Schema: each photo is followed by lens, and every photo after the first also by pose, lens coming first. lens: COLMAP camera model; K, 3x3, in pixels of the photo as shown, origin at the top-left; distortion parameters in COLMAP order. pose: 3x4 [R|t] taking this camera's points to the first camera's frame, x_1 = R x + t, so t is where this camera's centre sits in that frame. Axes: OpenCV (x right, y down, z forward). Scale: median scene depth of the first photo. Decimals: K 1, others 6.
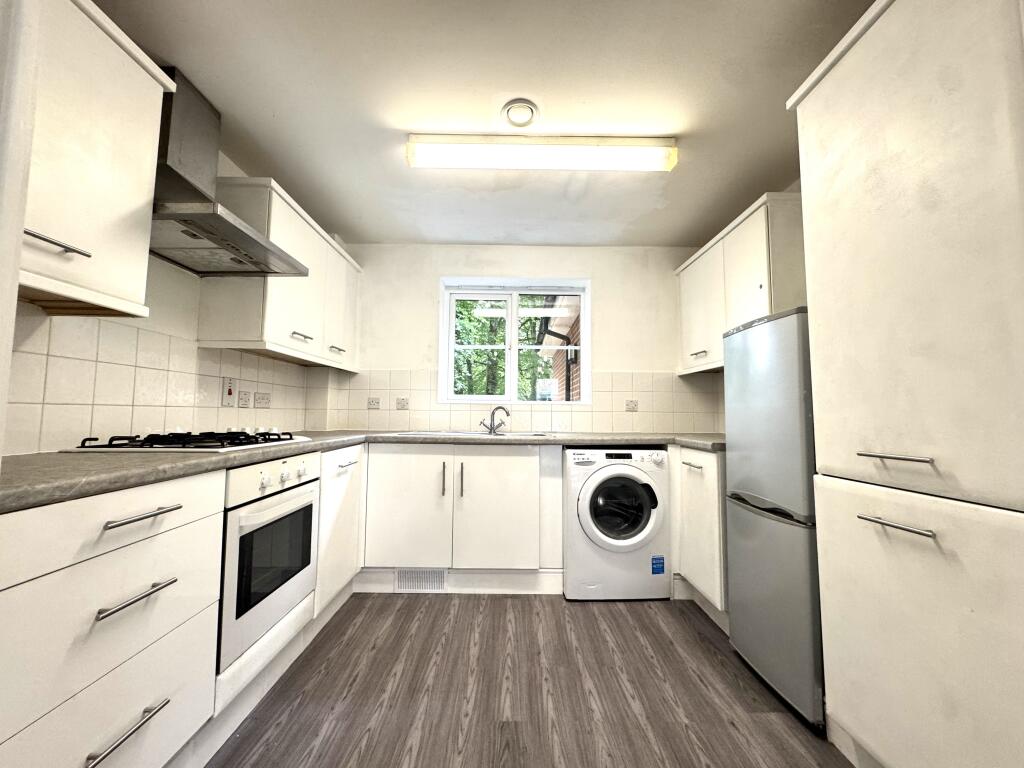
lens RADIAL K [[408.6, 0, 512.5], [0, 408.6, 384.3], [0, 0, 1]] dist [-0.000937, 0.000272]
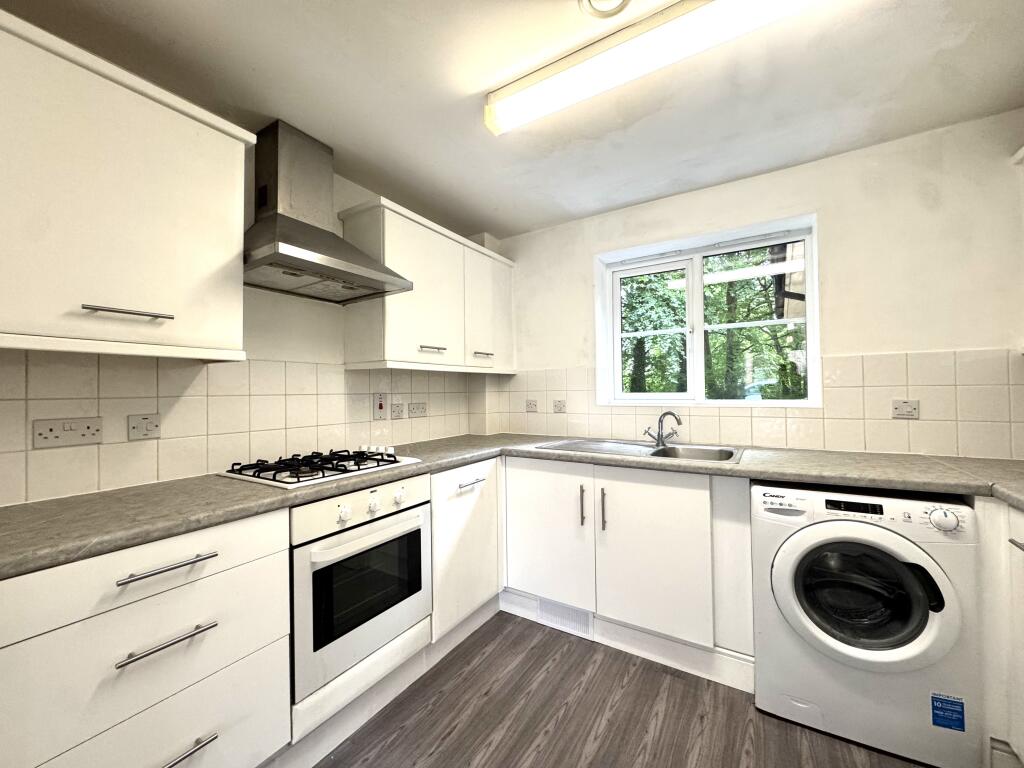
lens RADIAL K [[408.6, 0, 512.9], [0, 408.6, 384.2], [0, 0, 1]] dist [-0.000937, 0.000272]
pose [[0.842640, -0.028858, -0.537703, 0.196073], [0.059102, 0.997486, 0.039086, -0.063749], [0.535224, -0.064714, 0.842228, 0.287895]]
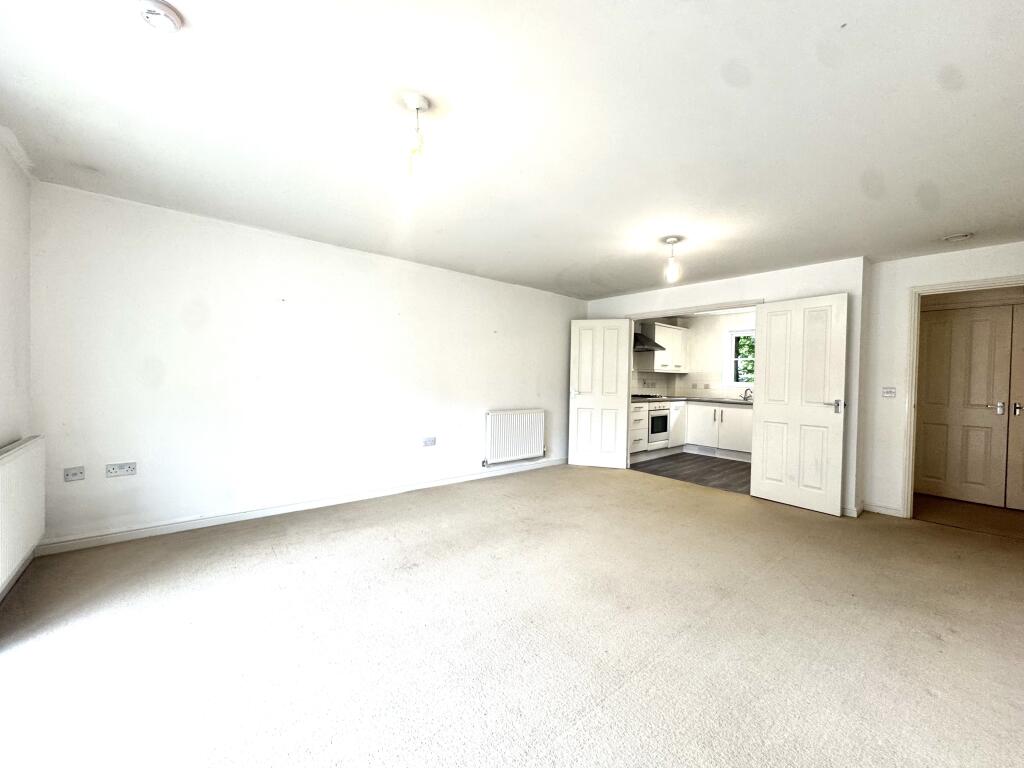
lens RADIAL K [[408.6, 0, 512.7], [0, 408.6, 386.1], [0, 0, 1]] dist [-0.000937, 0.000272]
pose [[0.652738, 0.019755, -0.757326, 1.192244], [0.039386, 0.997423, 0.059965, -0.210616], [0.756559, -0.068969, 0.650278, -2.094742]]
